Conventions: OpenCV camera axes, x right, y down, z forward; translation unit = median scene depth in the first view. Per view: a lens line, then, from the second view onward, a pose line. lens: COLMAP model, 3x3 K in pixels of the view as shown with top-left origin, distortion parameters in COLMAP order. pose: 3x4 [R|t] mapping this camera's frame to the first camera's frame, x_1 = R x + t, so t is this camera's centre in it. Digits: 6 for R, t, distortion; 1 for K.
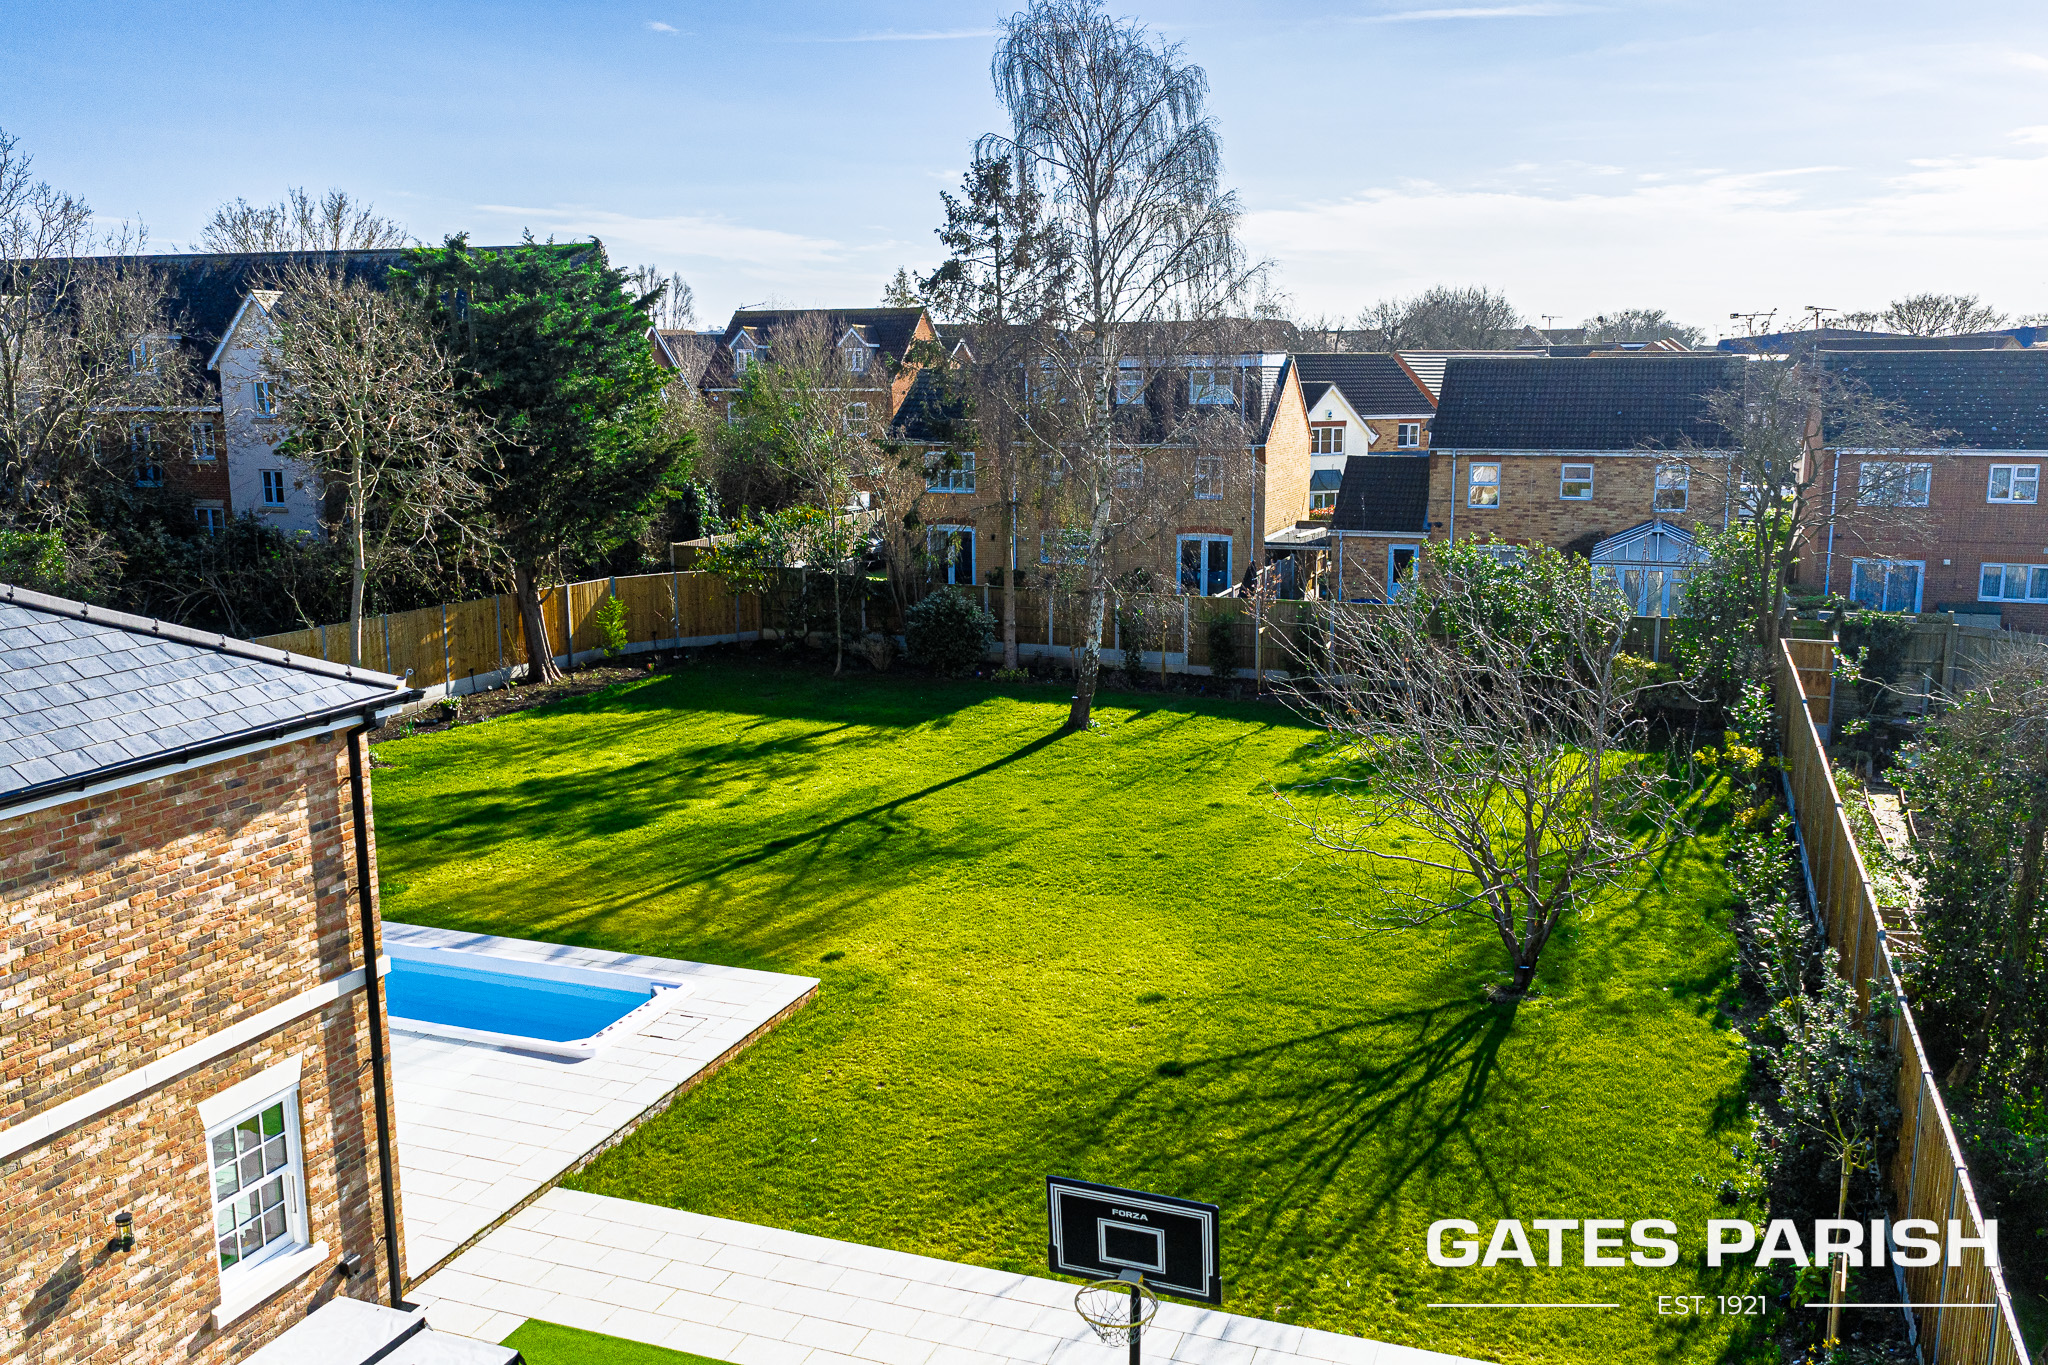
lens RADIAL K [[1661.8, 0, 1024.7], [0, 1661.8, 679.7], [0, 0, 1]] dist [0.017187, -0.027959]
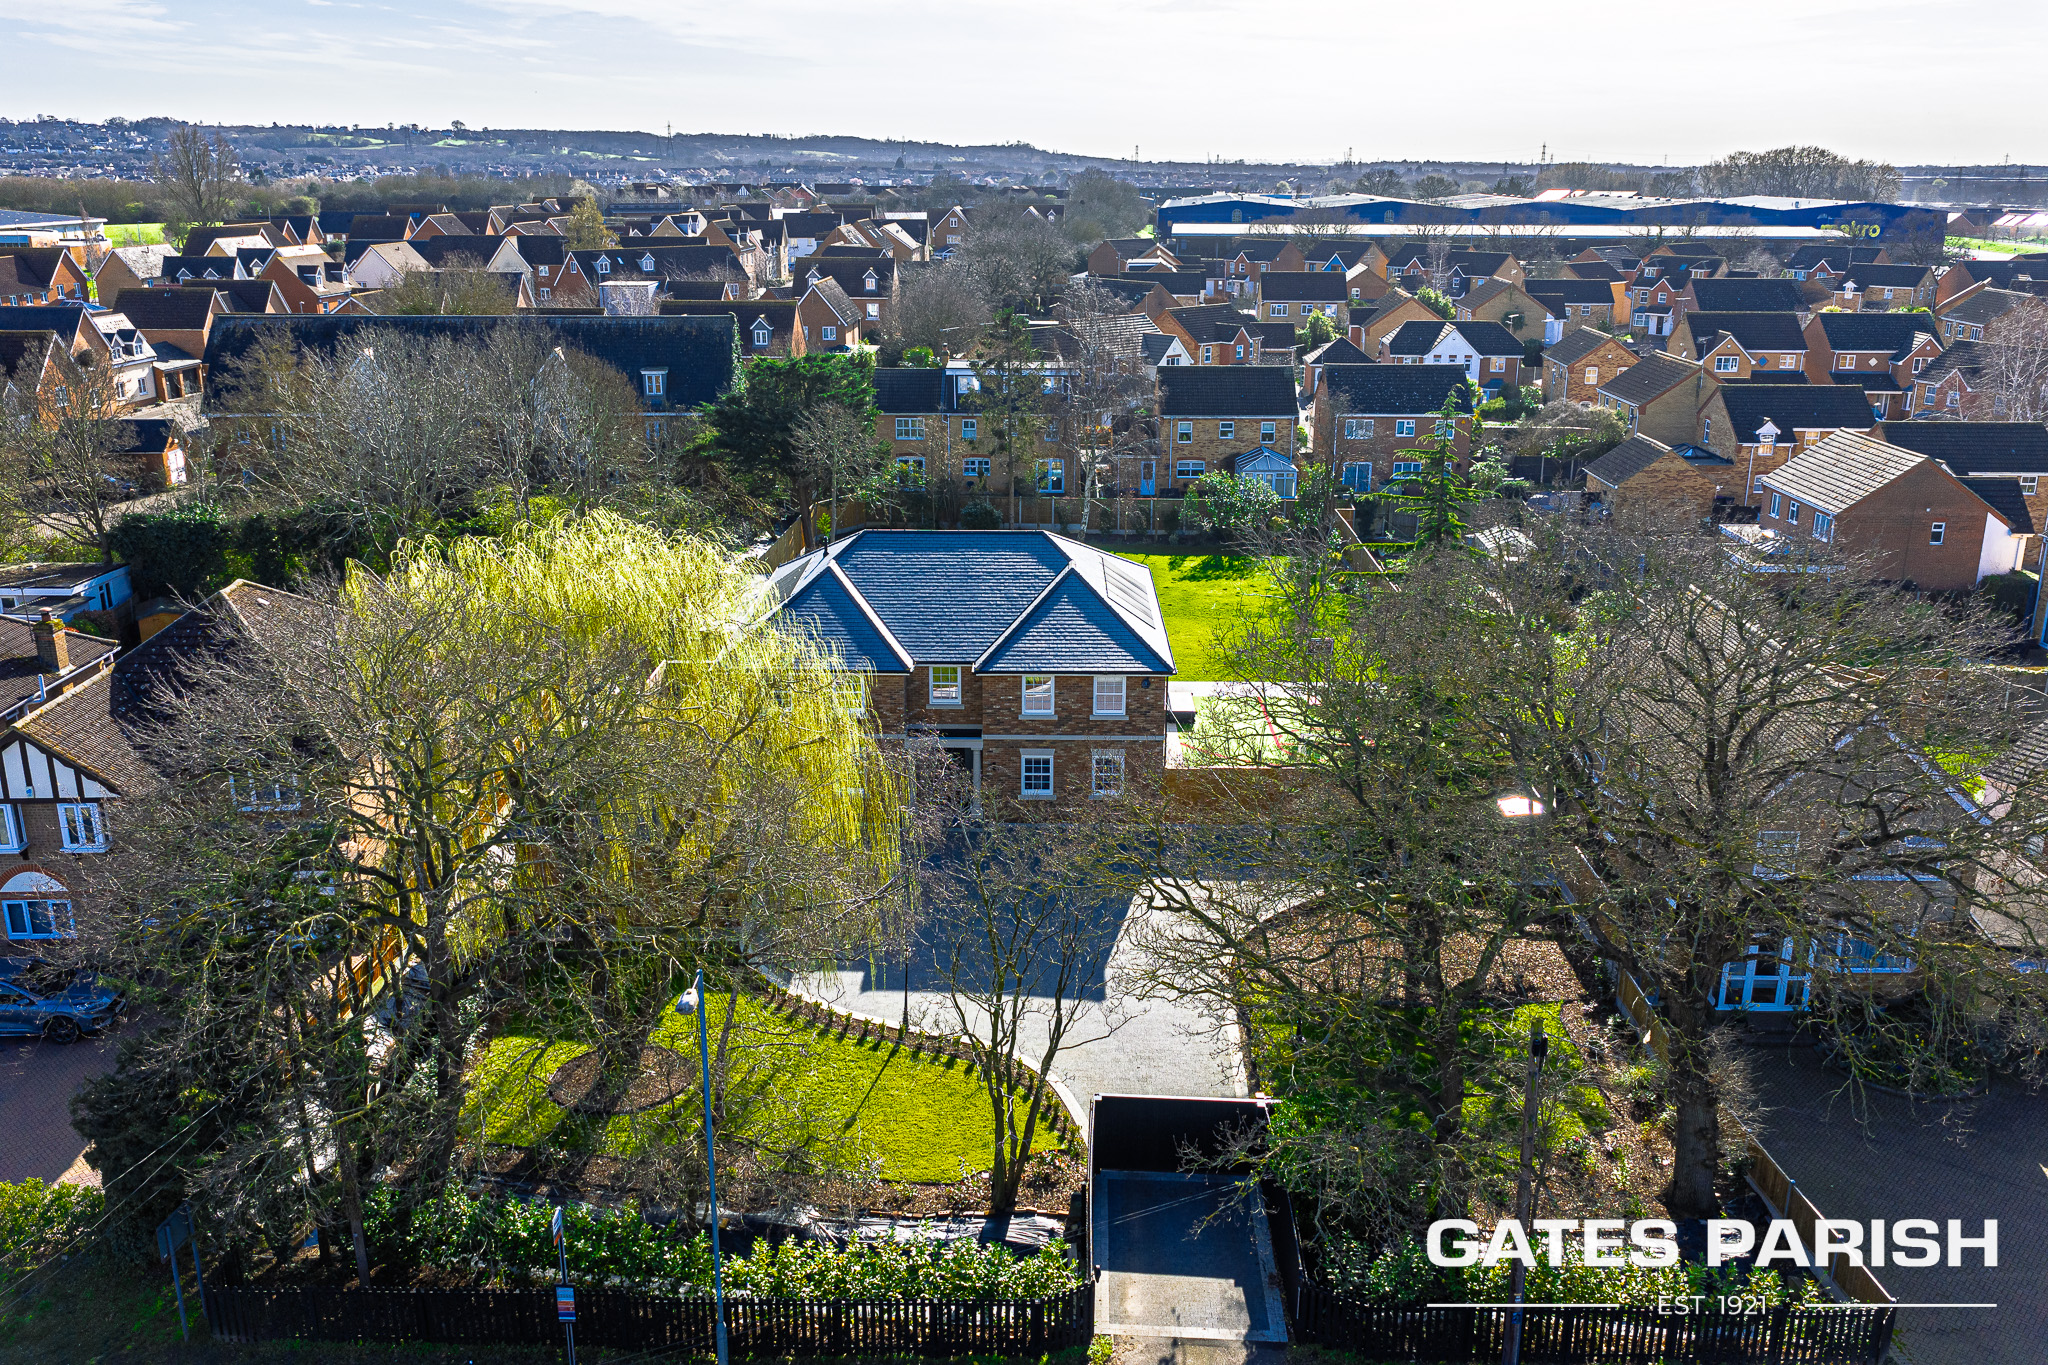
lens RADIAL K [[1661.8, 0, 1026.9], [0, 1661.8, 684.3], [0, 0, 1]] dist [0.017187, -0.027959]
pose [[0.940825, -0.094175, 0.325546, -1.212052], [0.054819, 0.990253, 0.128036, -0.156664], [-0.334431, -0.102614, 0.936817, -1.814033]]
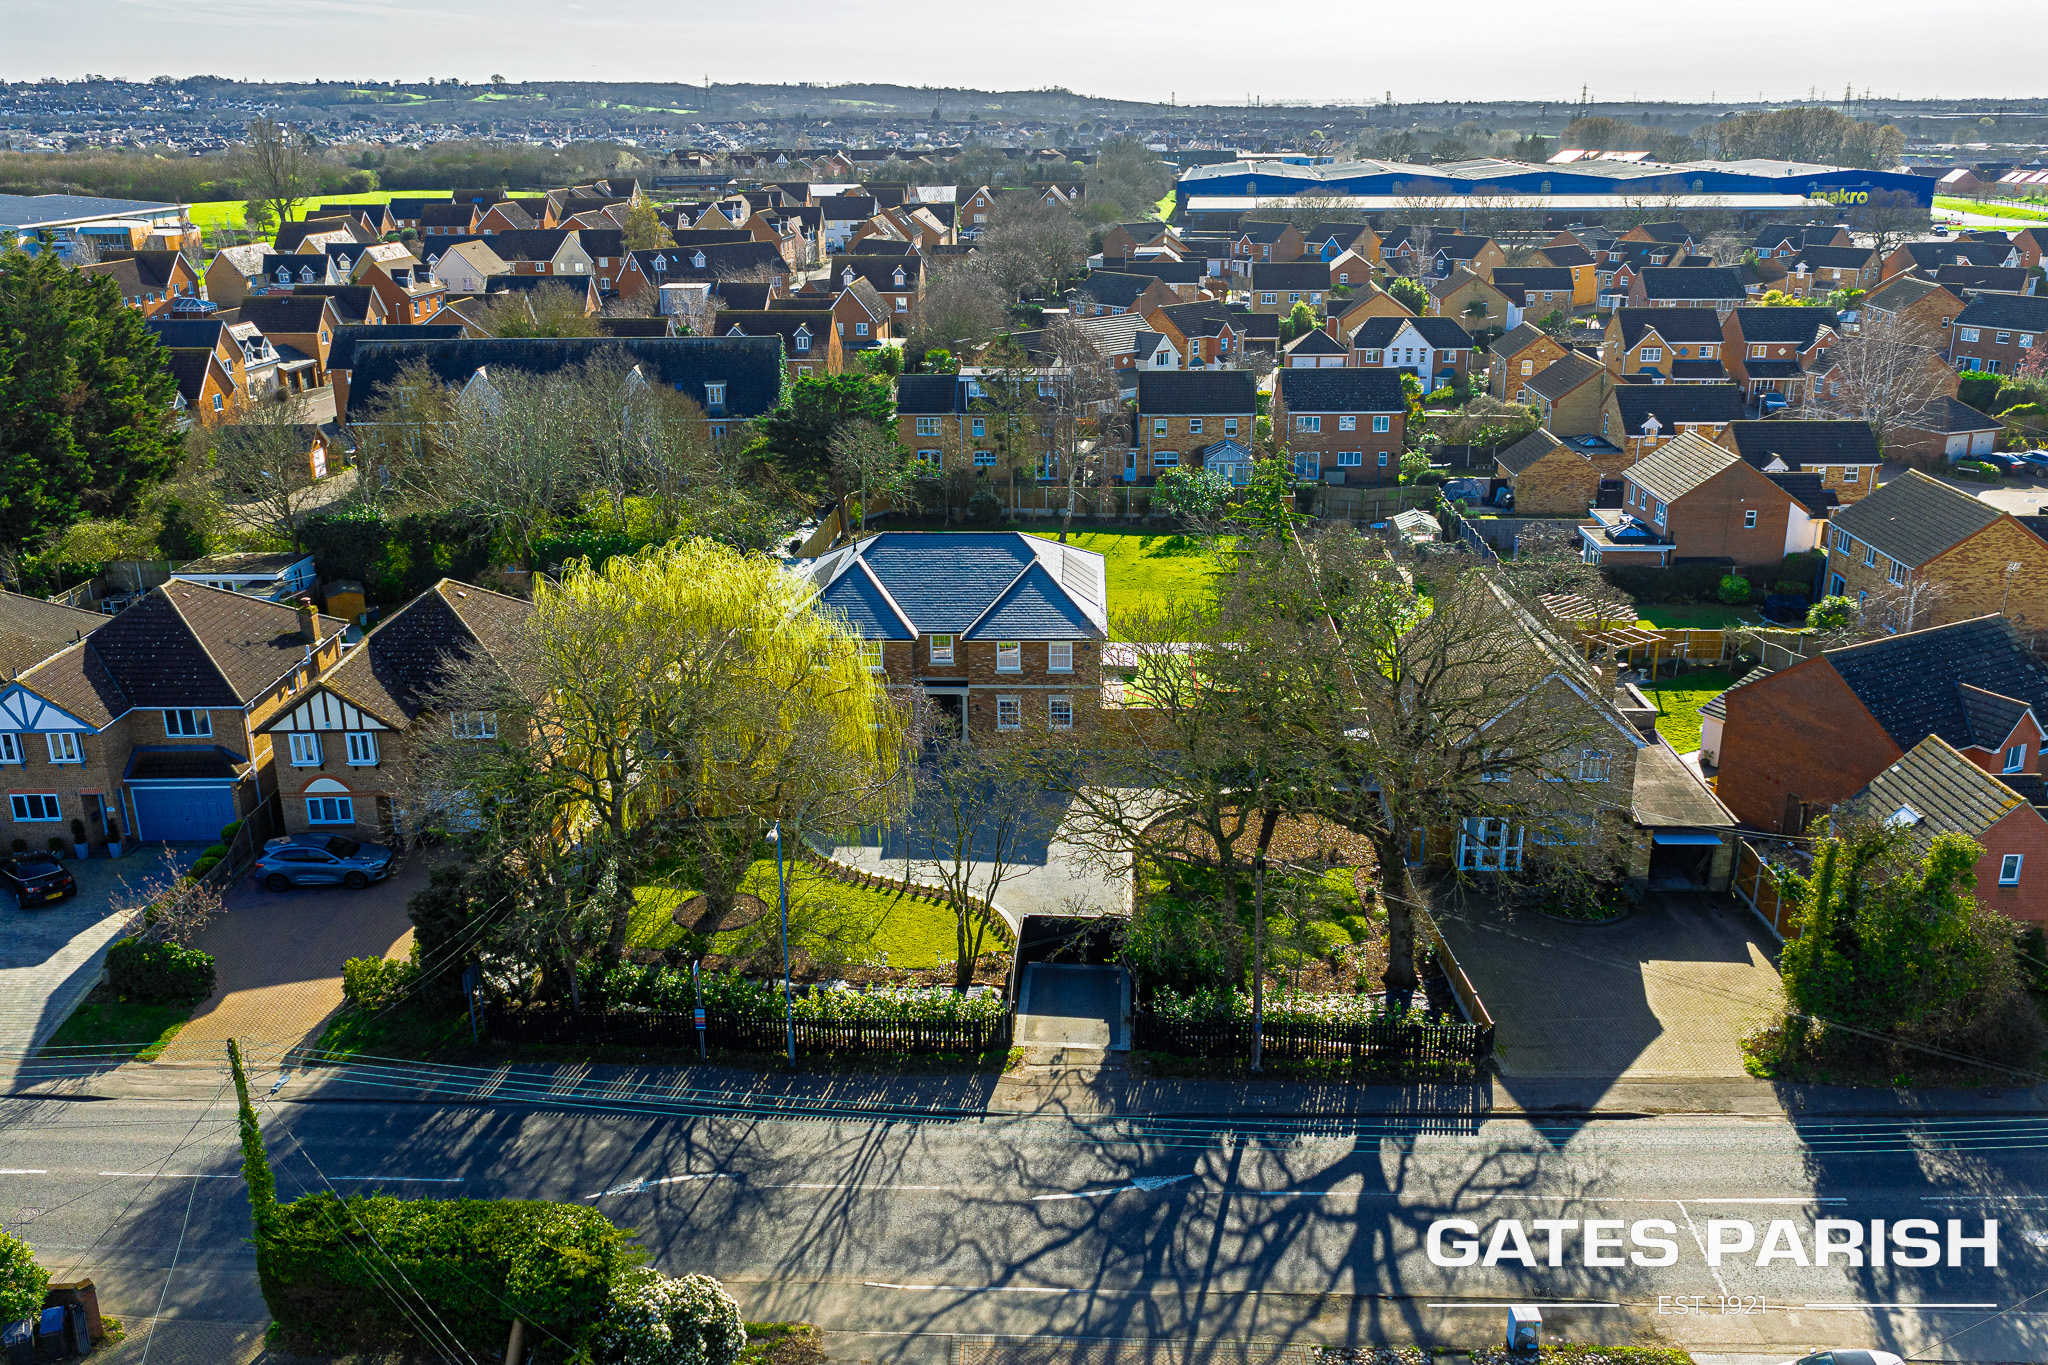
lens RADIAL K [[1661.8, 0, 1034.1], [0, 1661.8, 684.2], [0, 0, 1]] dist [0.017187, -0.027959]
pose [[0.946734, -0.107812, 0.303433, -1.354173], [0.061682, 0.985555, 0.157722, -0.275764], [-0.316054, -0.130605, 0.939708, -2.574697]]
